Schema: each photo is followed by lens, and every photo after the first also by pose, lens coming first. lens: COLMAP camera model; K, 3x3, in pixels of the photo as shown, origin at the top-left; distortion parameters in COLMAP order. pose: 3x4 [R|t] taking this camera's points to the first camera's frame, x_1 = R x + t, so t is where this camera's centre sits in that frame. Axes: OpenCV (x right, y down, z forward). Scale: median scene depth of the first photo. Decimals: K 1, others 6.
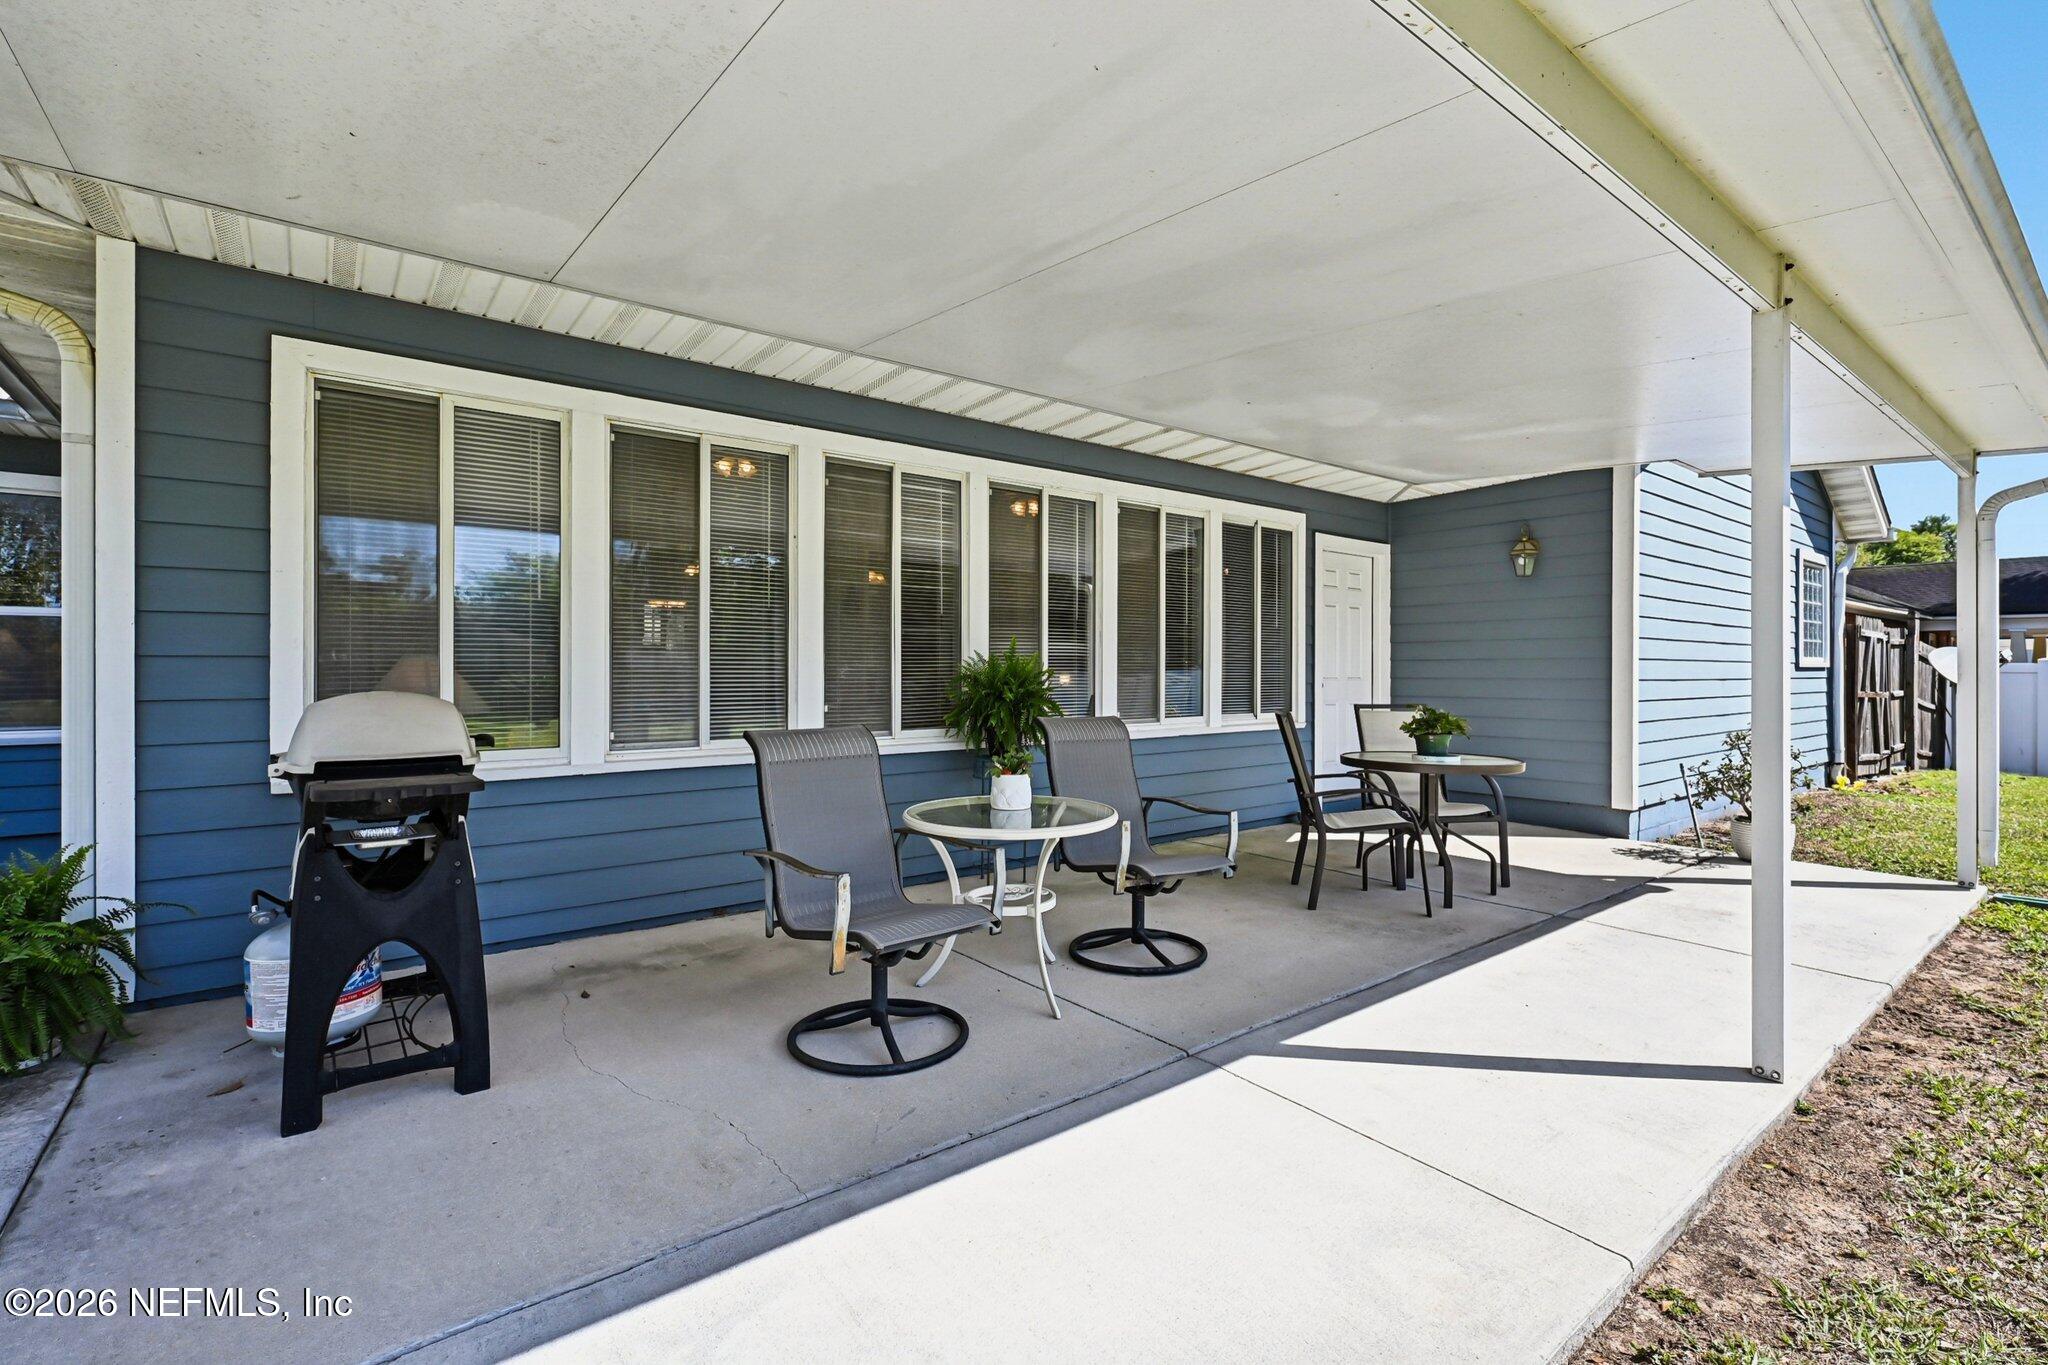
lens RADIAL K [[931.5, 0, 1024.0], [0, 931.5, 682.5], [0, 0, 1]] dist [0.002160, -0.000097]
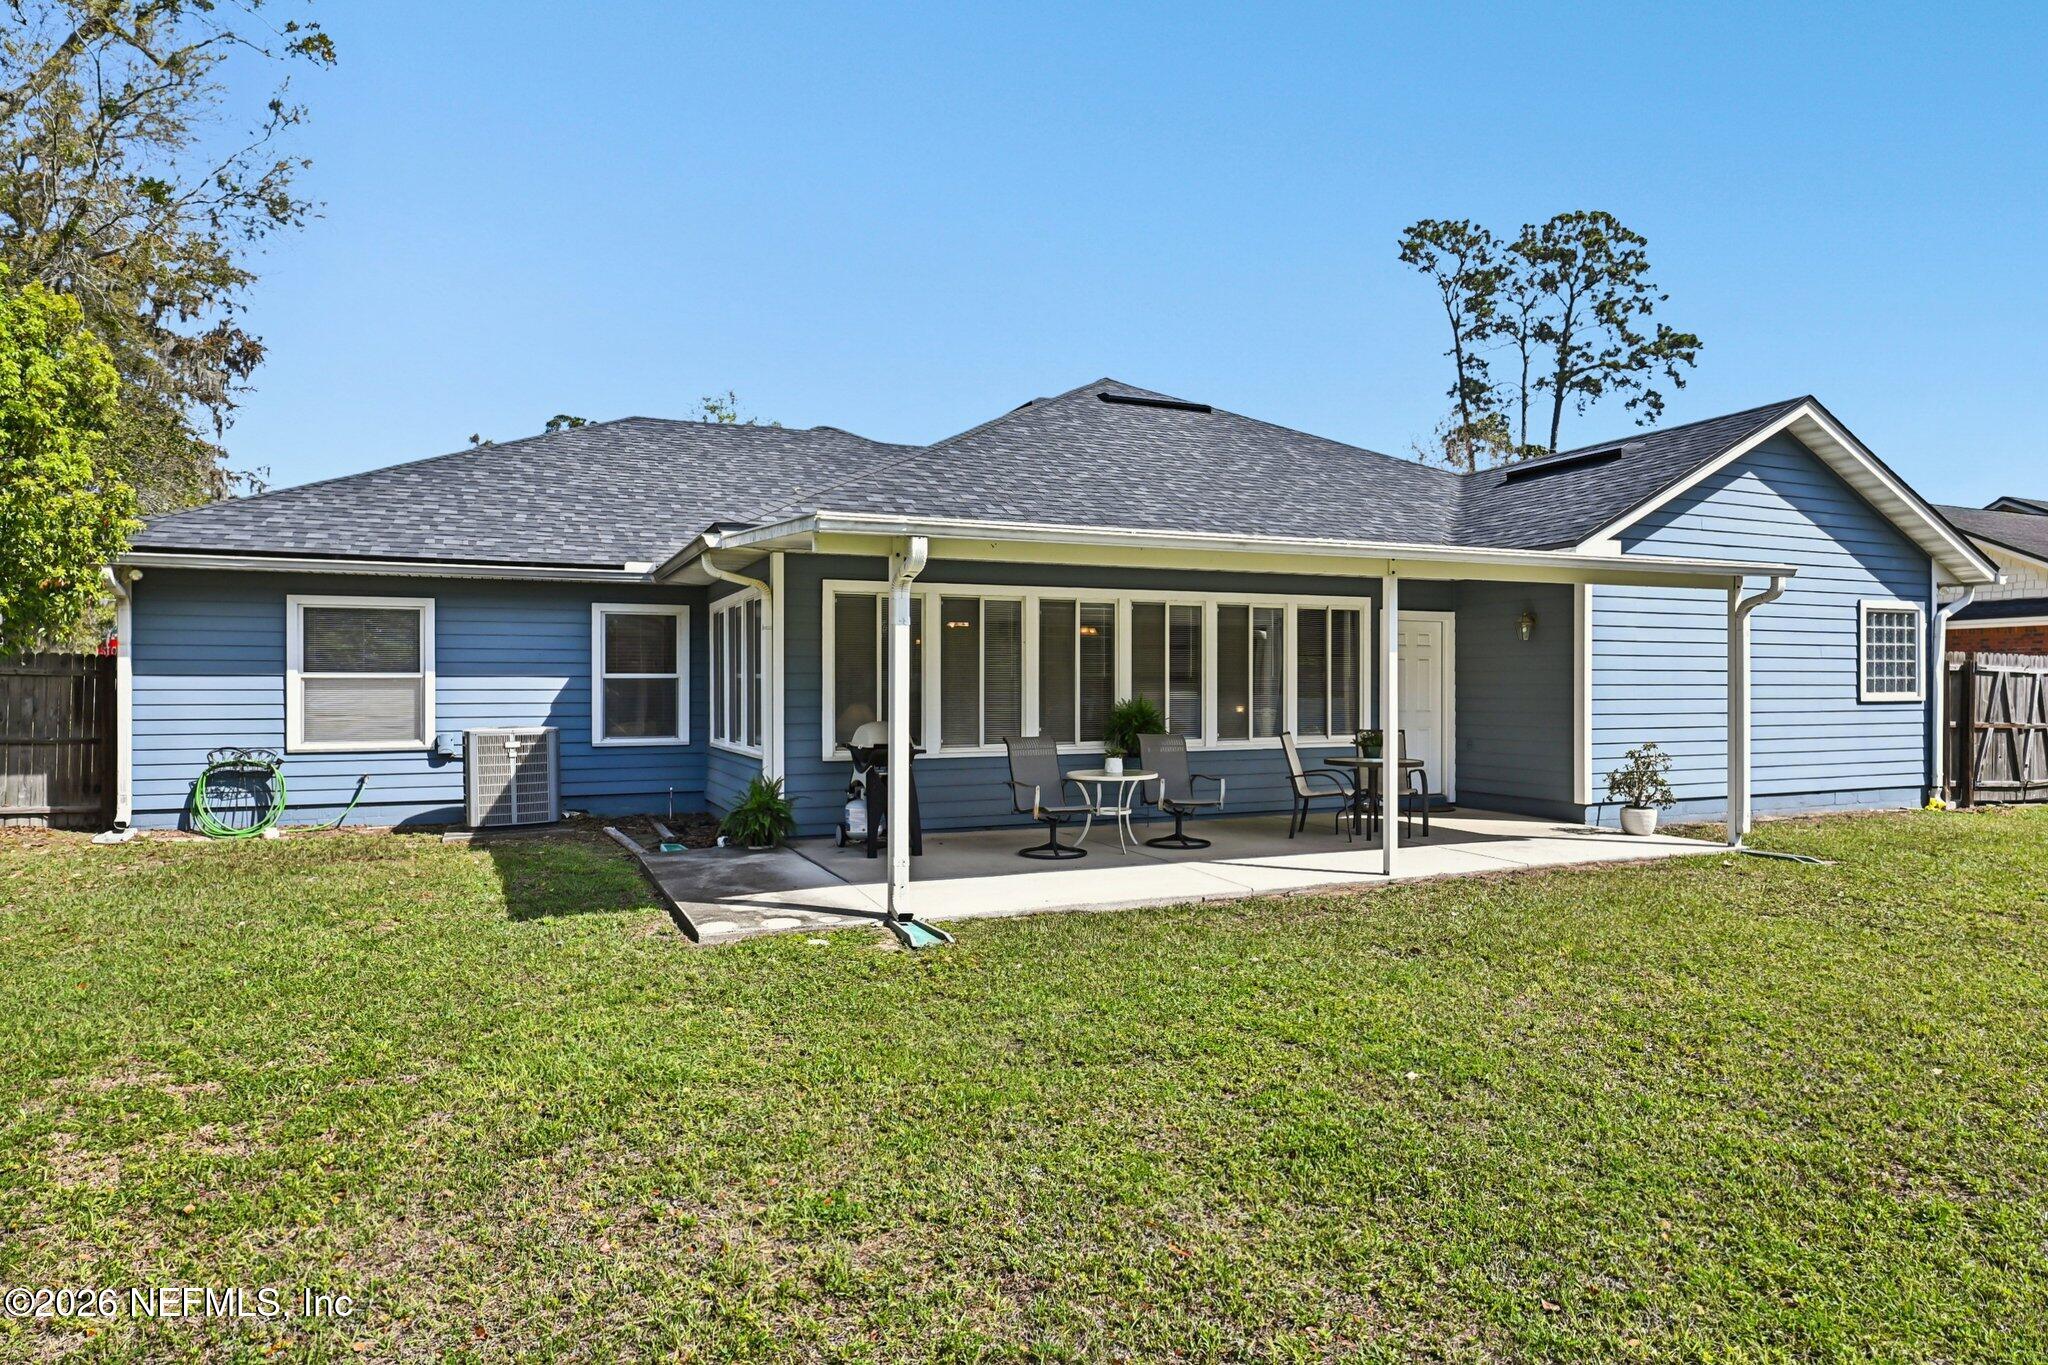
lens RADIAL K [[1213.0, 0, 1024.0], [0, 1213.0, 682.5], [0, 0, 1]] dist [-0.001999, -0.000411]
pose [[0.968104, -0.001889, -0.250543, 0.334125], [-0.001587, 0.999905, -0.013670, -0.030012], [0.250545, 0.013632, 0.968009, -1.250228]]
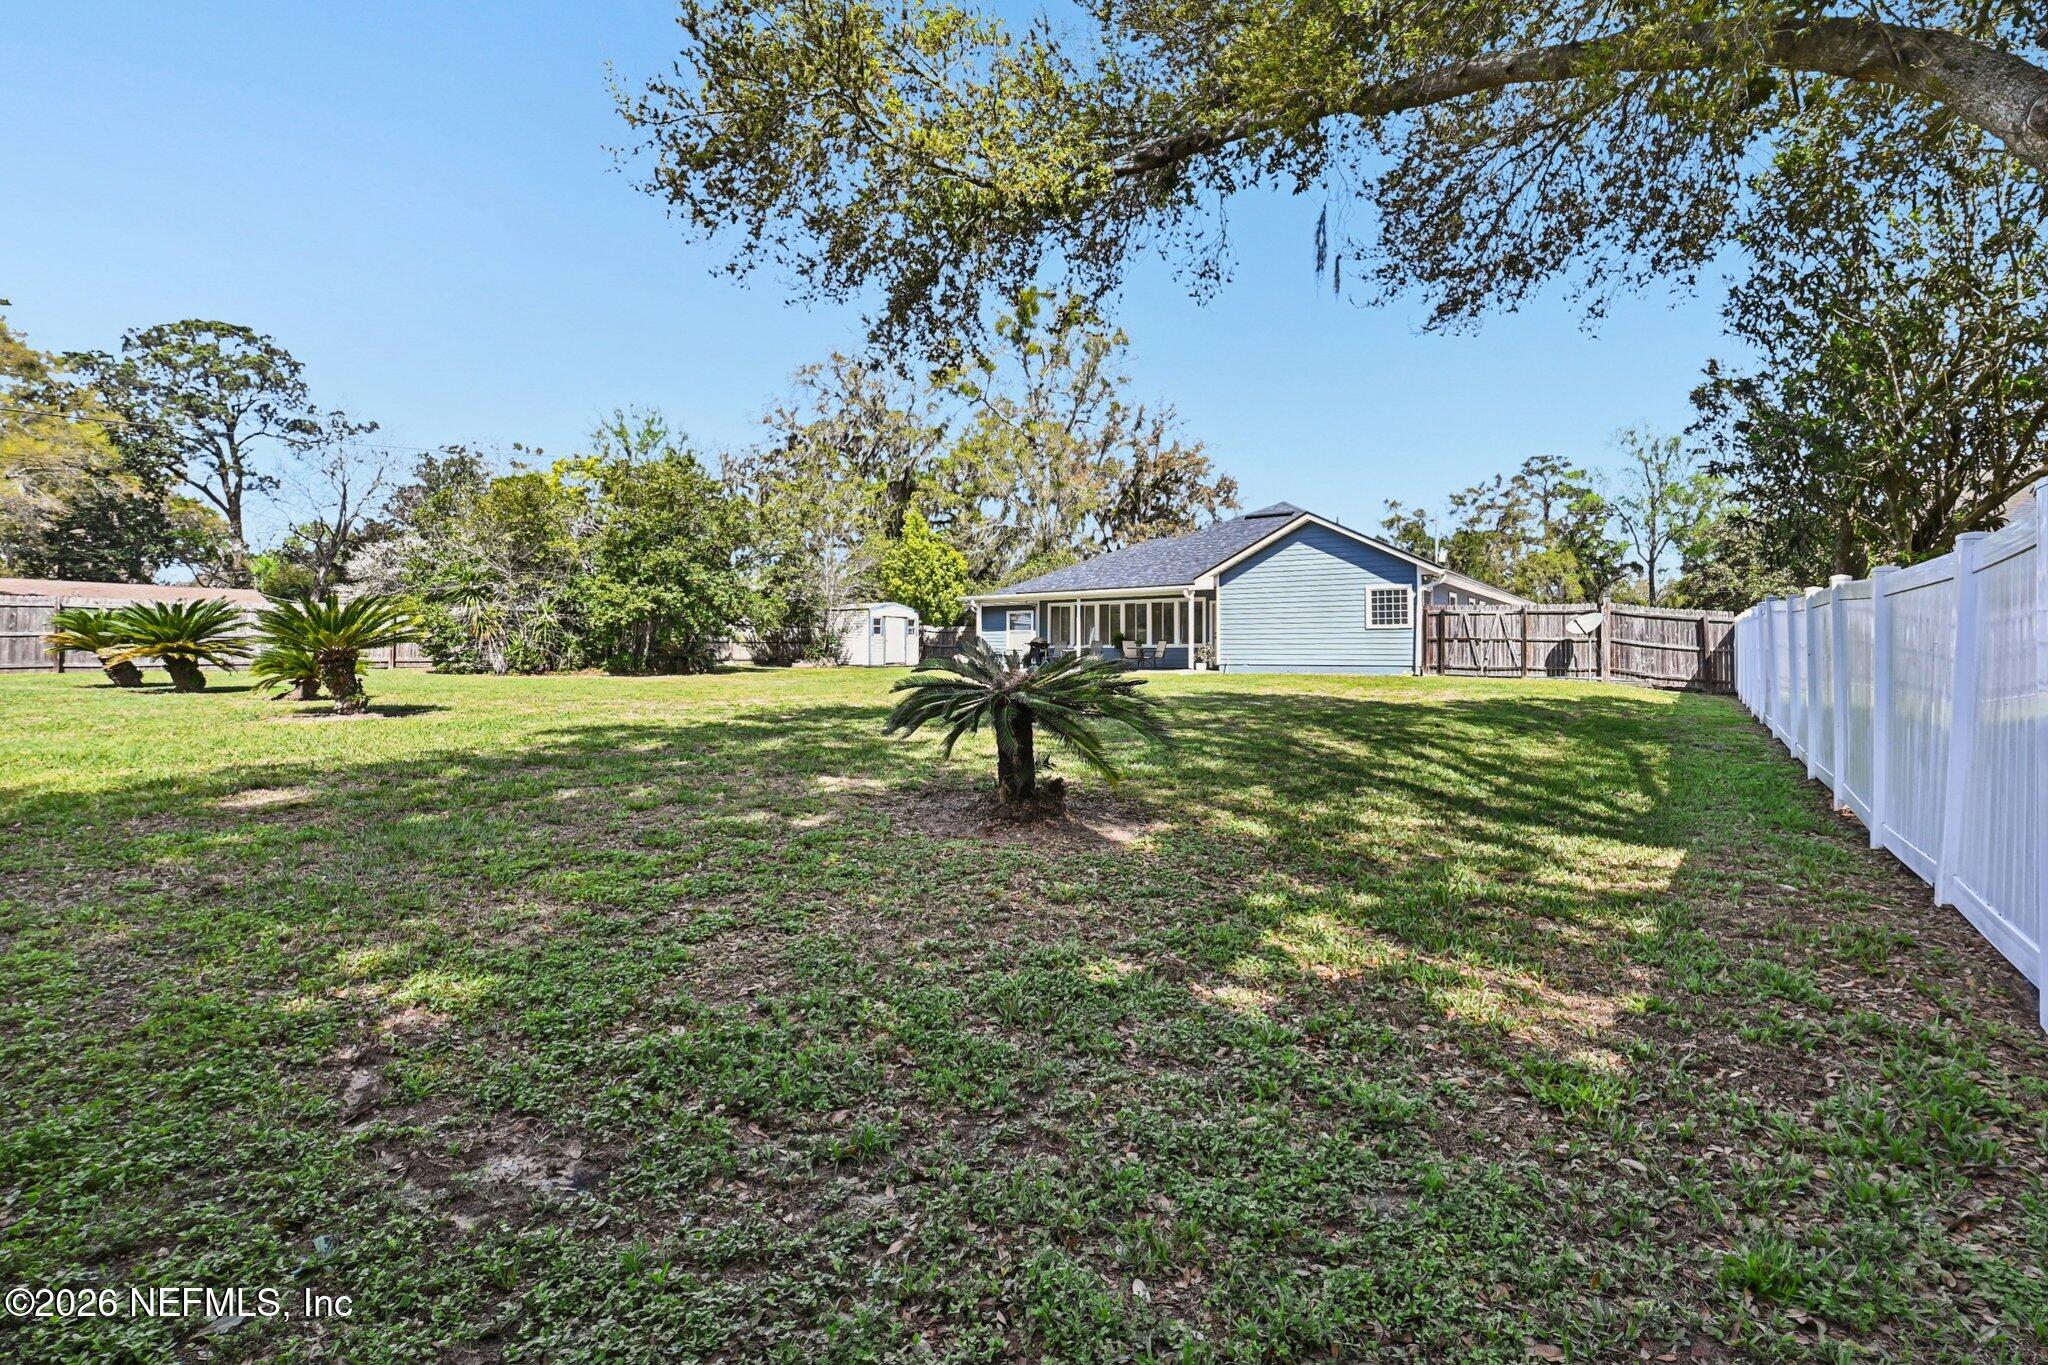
lens RADIAL K [[931.5, 0, 1024.0], [0, 931.5, 682.5], [0, 0, 1]] dist [0.002160, -0.000097]
pose [[0.293621, 0.025623, -0.955578, 5.474234], [-0.013355, 0.999653, 0.022701, 0.163348], [0.955829, 0.006096, 0.293862, -1.381526]]
